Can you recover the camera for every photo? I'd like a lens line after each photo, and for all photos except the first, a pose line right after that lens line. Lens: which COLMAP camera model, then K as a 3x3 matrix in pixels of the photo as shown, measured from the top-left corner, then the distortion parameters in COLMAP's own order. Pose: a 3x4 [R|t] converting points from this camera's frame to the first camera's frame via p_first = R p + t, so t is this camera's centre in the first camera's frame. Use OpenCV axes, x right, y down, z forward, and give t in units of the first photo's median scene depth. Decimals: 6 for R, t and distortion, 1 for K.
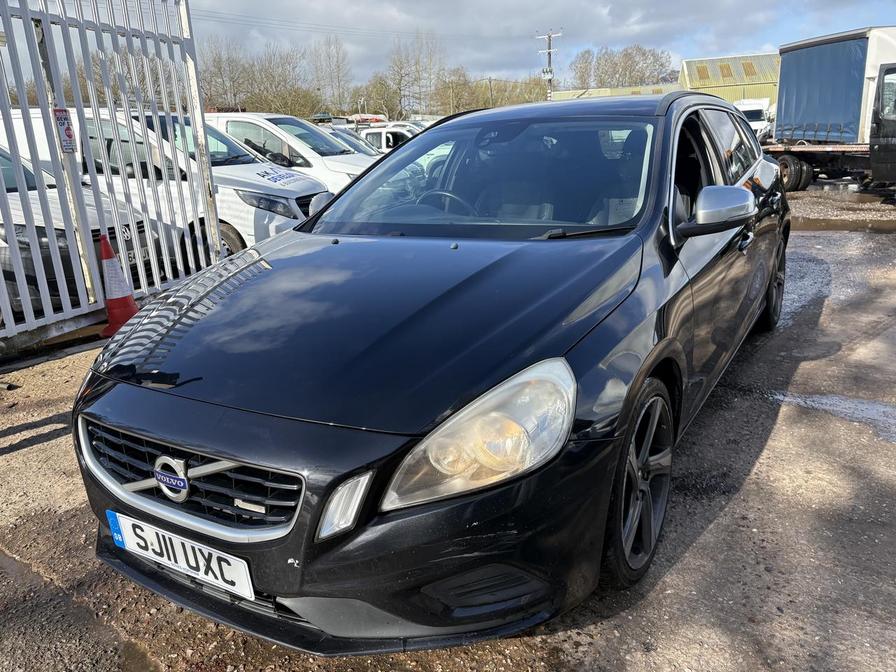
lens RADIAL K [[676.2, 0, 441.8], [0, 676.2, 314.7], [0, 0, 1]] dist [0.033003, -0.026479]
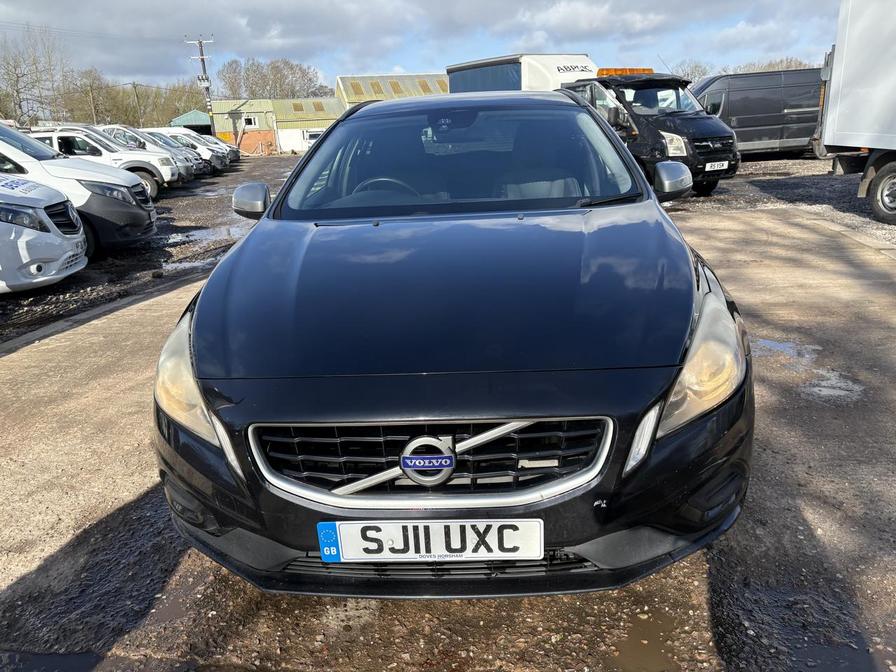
lens RADIAL K [[676.2, 0, 450.3], [0, 676.2, 331.8], [0, 0, 1]] dist [0.033003, -0.026479]
pose [[0.882412, -0.120587, 0.454760, -0.180770], [0.117981, 0.992426, 0.034229, 0.008952], [-0.455444, 0.023449, 0.889956, 0.037599]]
